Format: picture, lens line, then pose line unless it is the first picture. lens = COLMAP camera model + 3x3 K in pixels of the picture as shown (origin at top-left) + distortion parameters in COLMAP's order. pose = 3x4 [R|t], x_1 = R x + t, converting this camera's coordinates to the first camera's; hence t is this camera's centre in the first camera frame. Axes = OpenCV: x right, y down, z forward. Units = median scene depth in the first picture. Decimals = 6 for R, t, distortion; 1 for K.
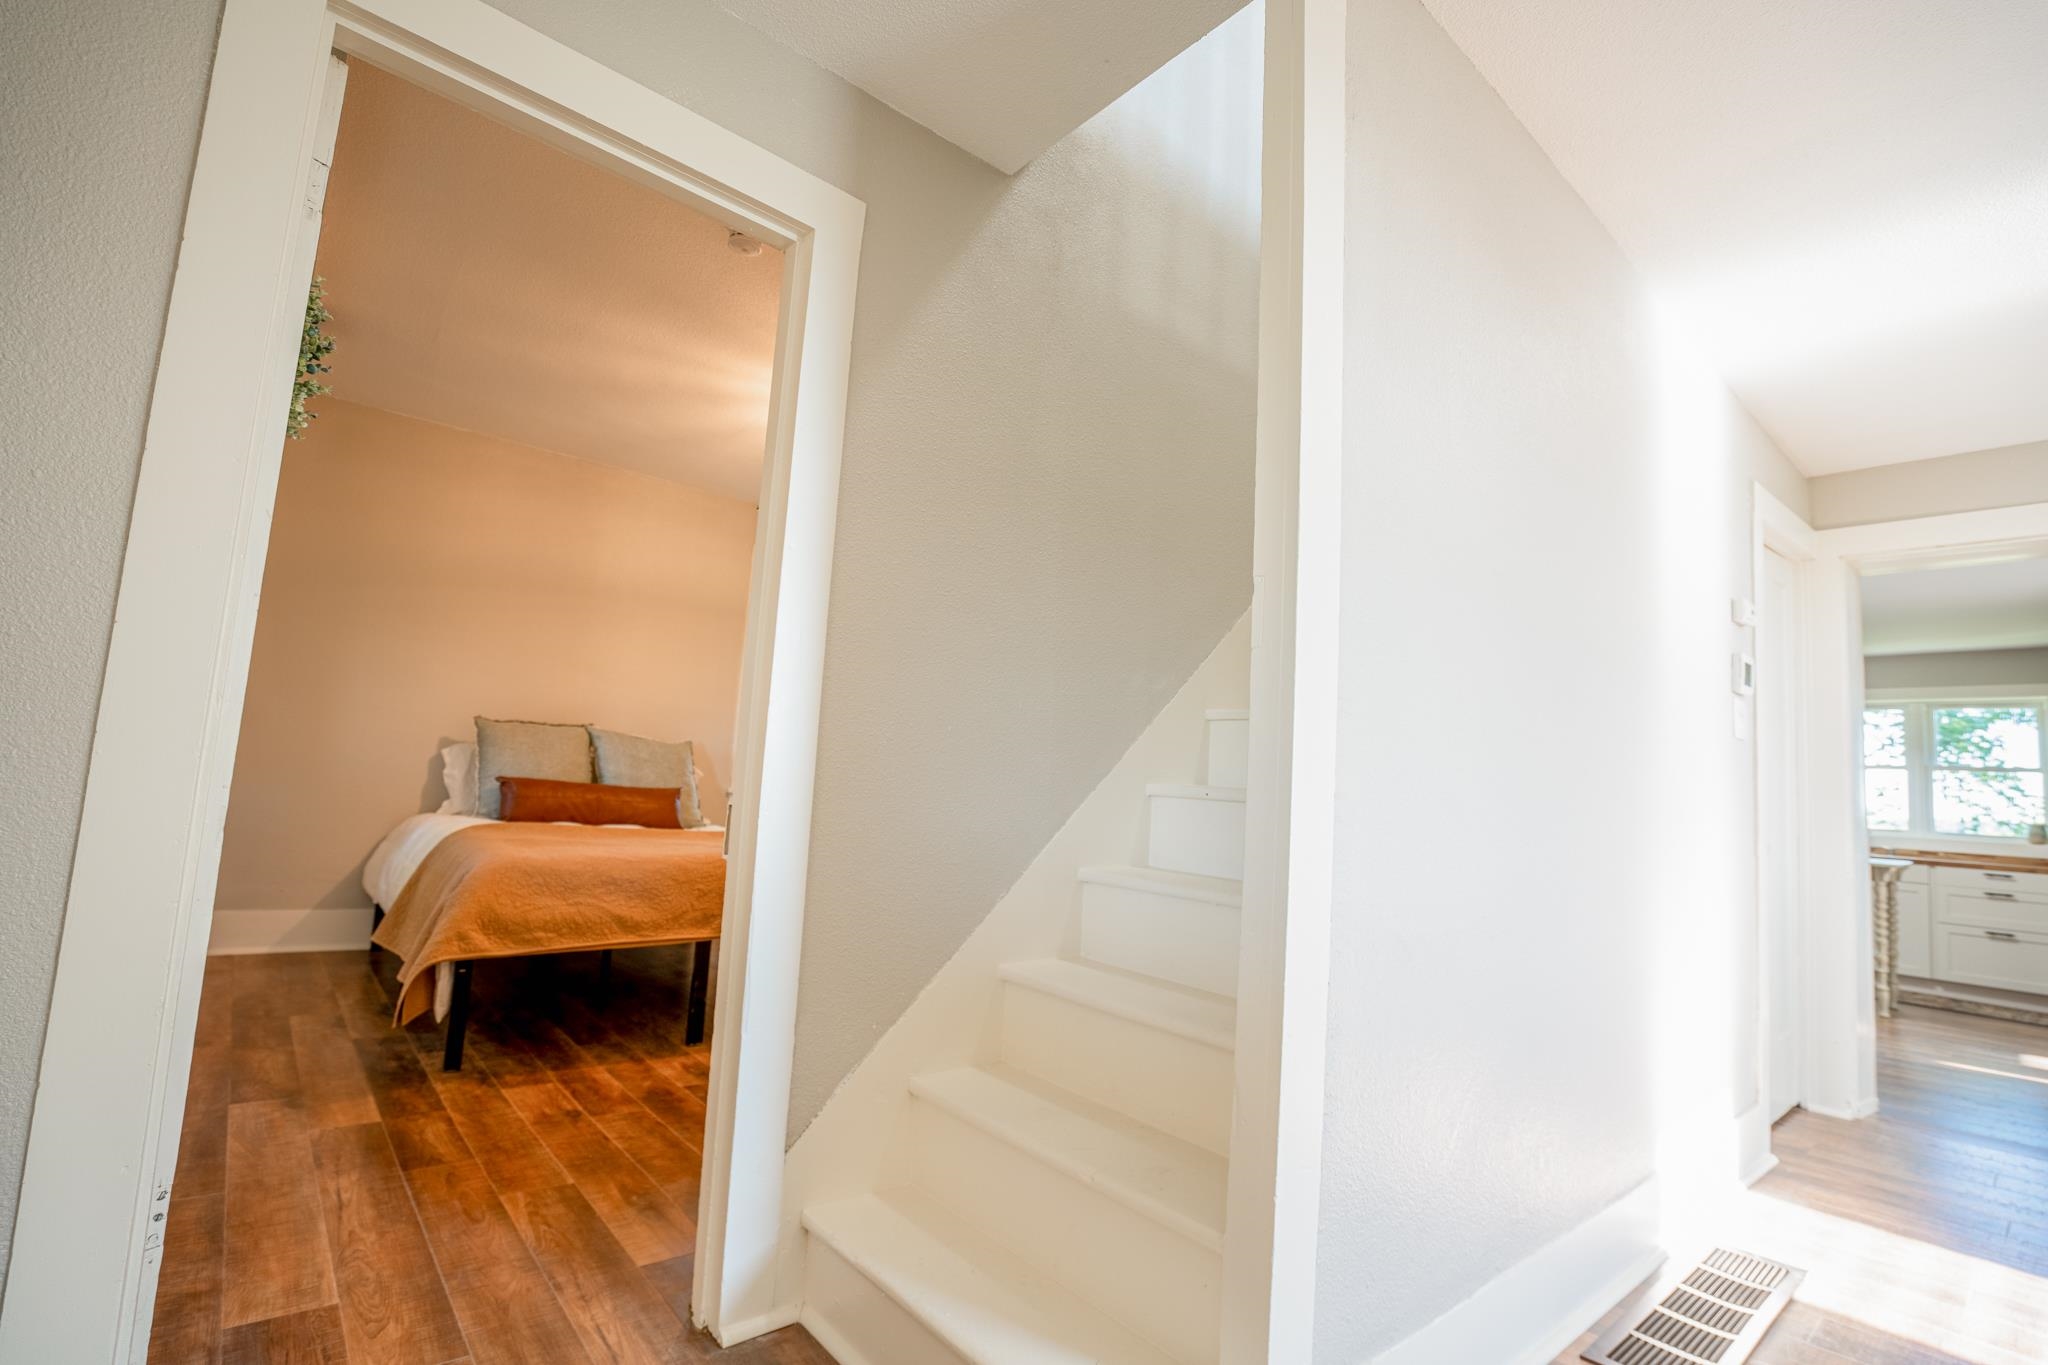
lens RADIAL K [[949.0, 0, 1026.0], [0, 949.0, 682.6], [0, 0, 1]] dist [-0.049941, 0.015505]
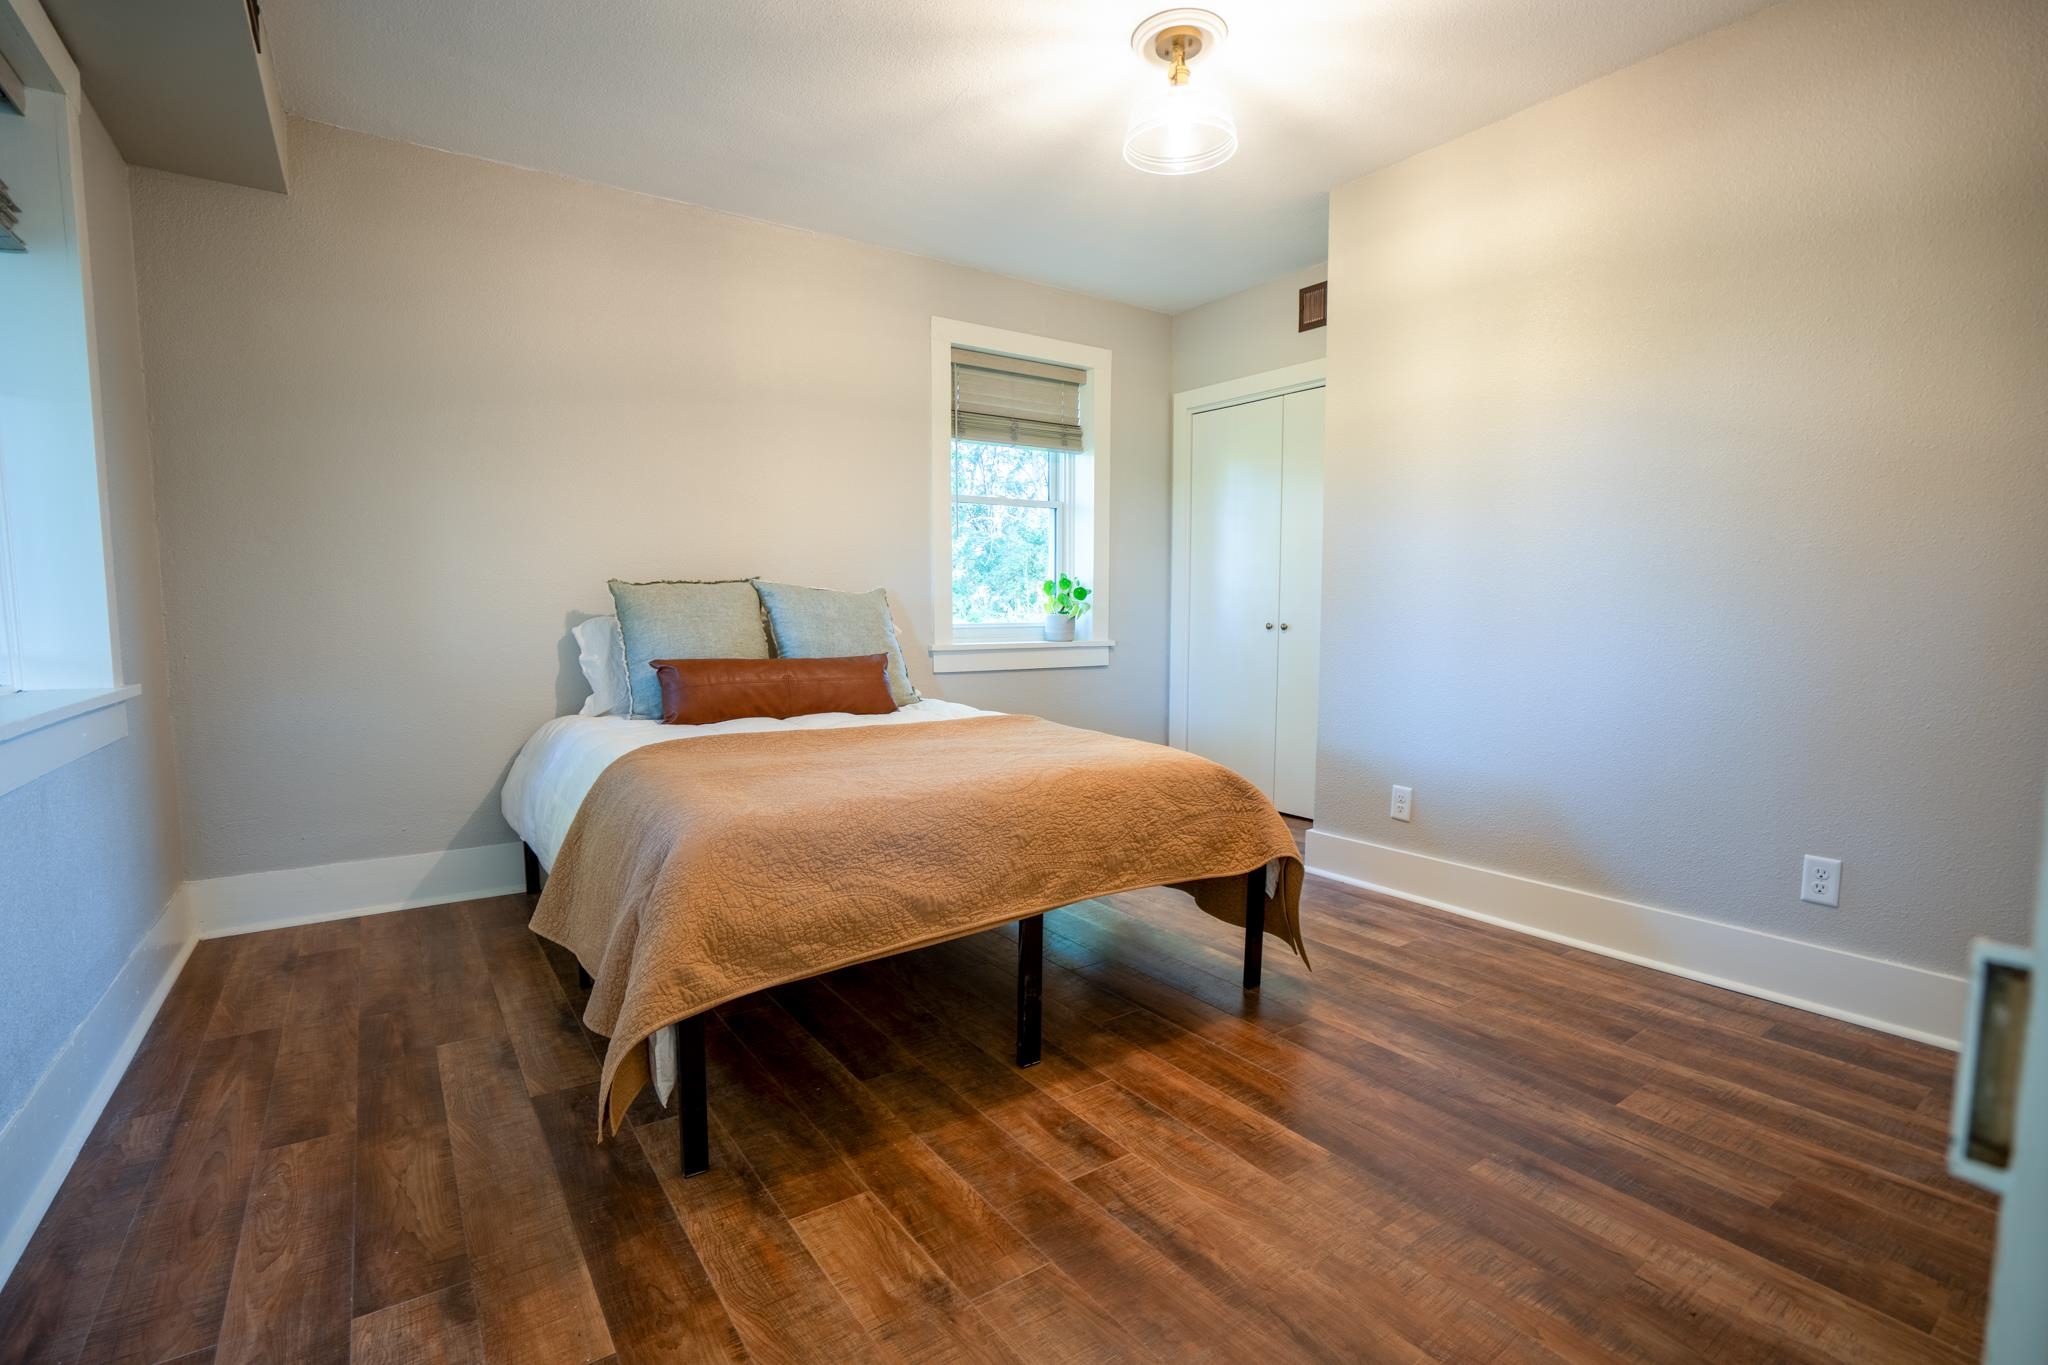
lens RADIAL K [[949.0, 0, 1022.2], [0, 949.0, 690.6], [0, 0, 1]] dist [-0.049941, 0.015505]
pose [[0.993008, -0.058845, -0.102338, -0.280708], [0.078230, 0.977244, 0.197164, 0.002273], [0.088407, -0.203791, 0.975015, 0.418802]]
